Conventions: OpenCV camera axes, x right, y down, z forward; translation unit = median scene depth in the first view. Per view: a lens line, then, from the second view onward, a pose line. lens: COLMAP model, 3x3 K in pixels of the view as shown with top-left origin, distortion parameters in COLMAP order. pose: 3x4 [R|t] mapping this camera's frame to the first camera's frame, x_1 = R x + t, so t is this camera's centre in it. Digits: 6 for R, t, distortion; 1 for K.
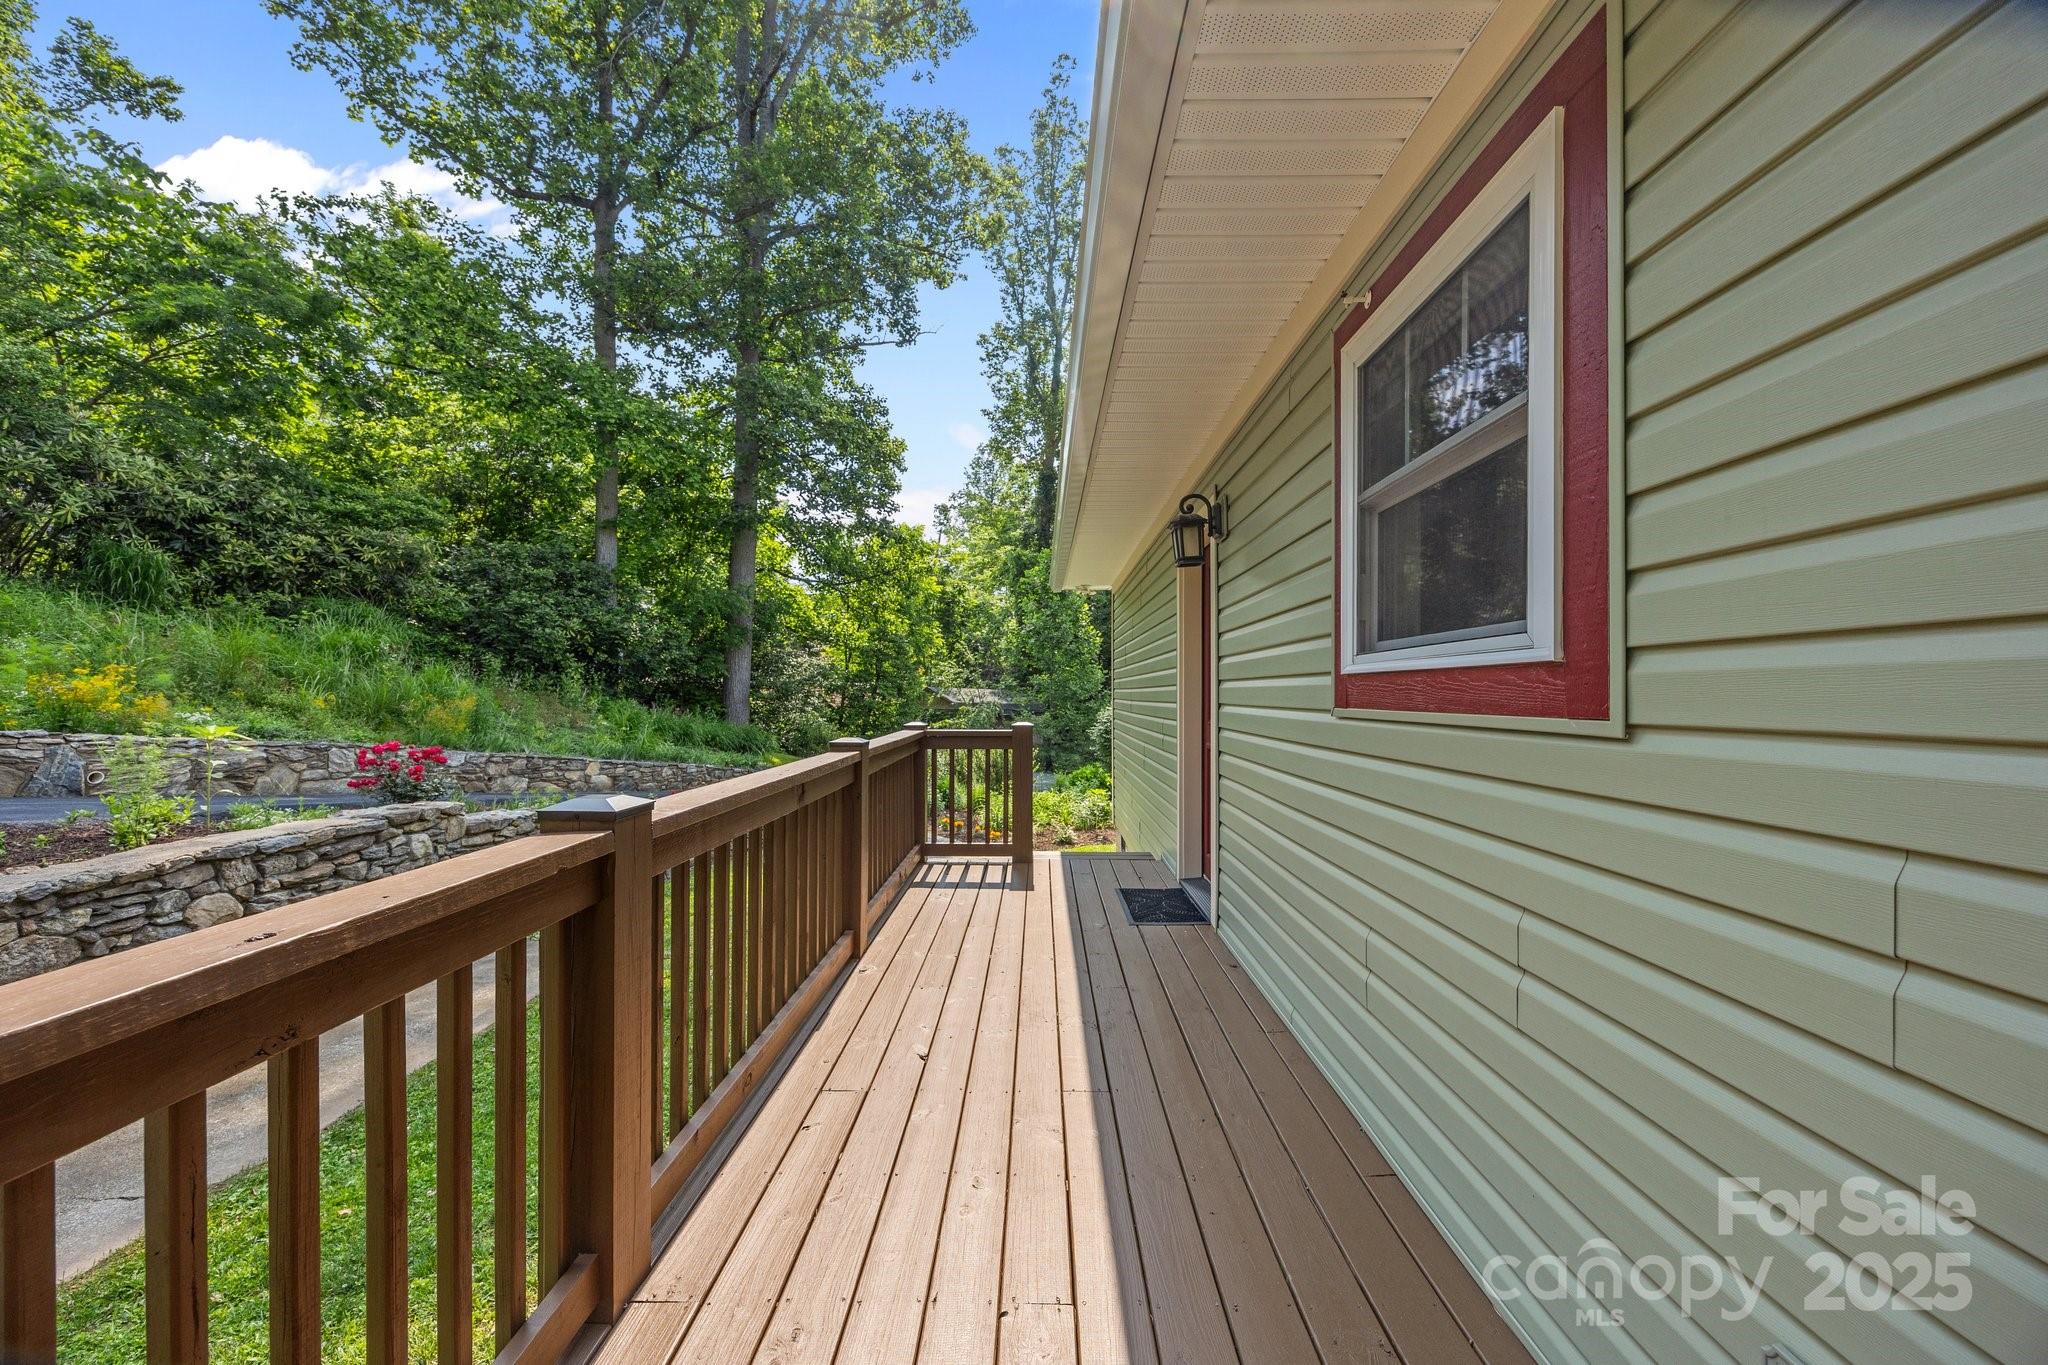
lens RADIAL K [[777.1, 0, 1031.3], [0, 777.1, 689.5], [0, 0, 1]] dist [0.000162, 0.000022]
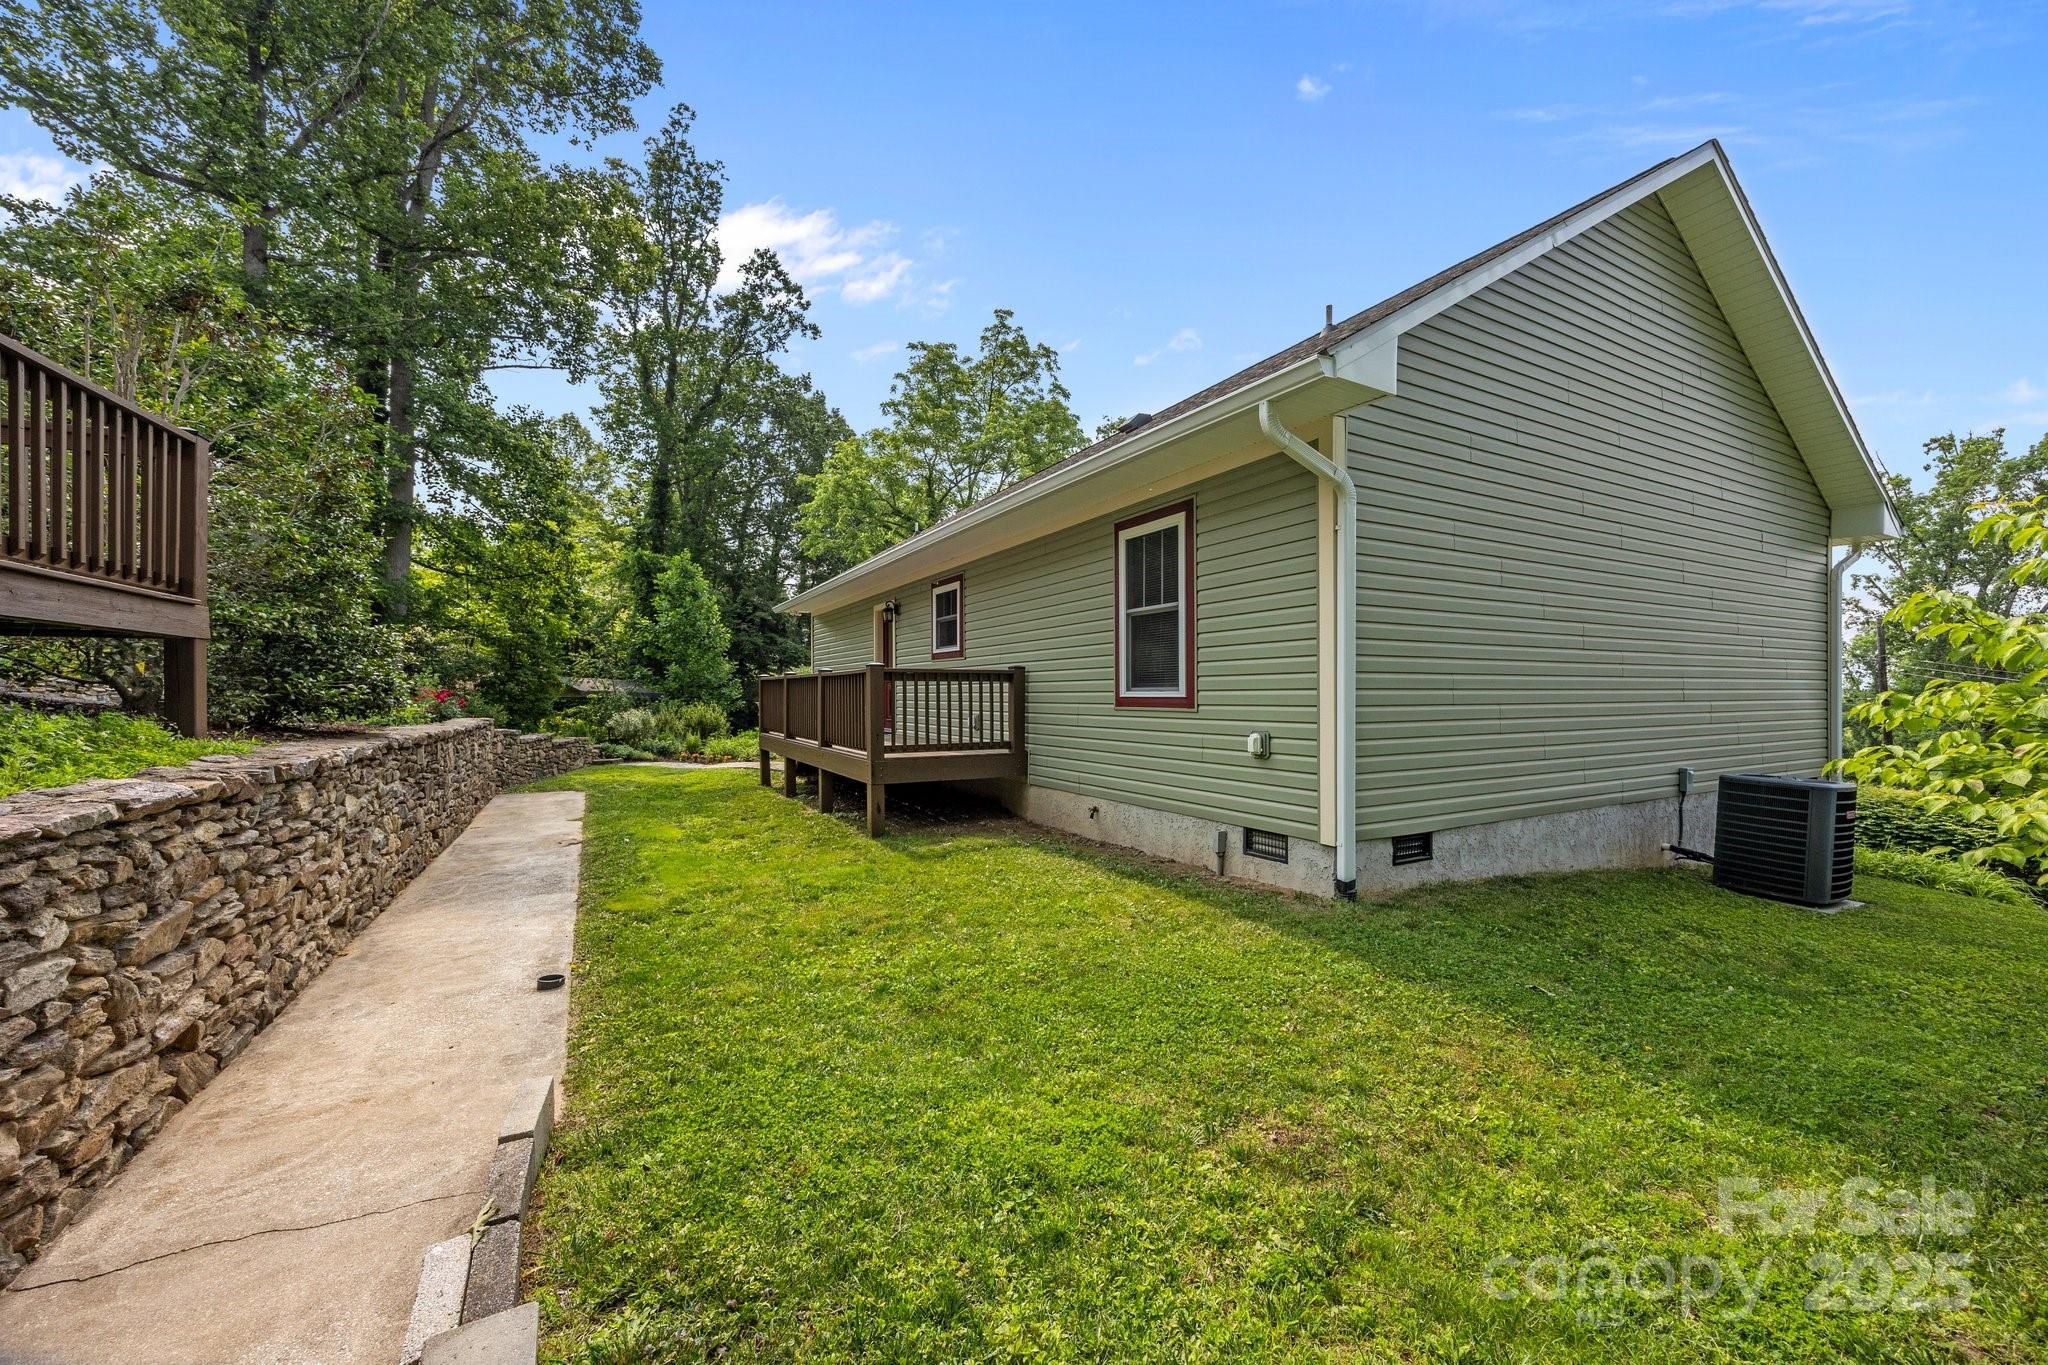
lens RADIAL K [[777.1, 0, 1023.3], [0, 777.1, 686.7], [0, 0, 1]] dist [0.000162, 0.000022]
pose [[0.869713, -0.001363, 0.493557, -0.082149], [0.001581, 0.999999, -0.000023, 0.010193], [-0.493556, 0.000800, 0.869714, -0.191795]]
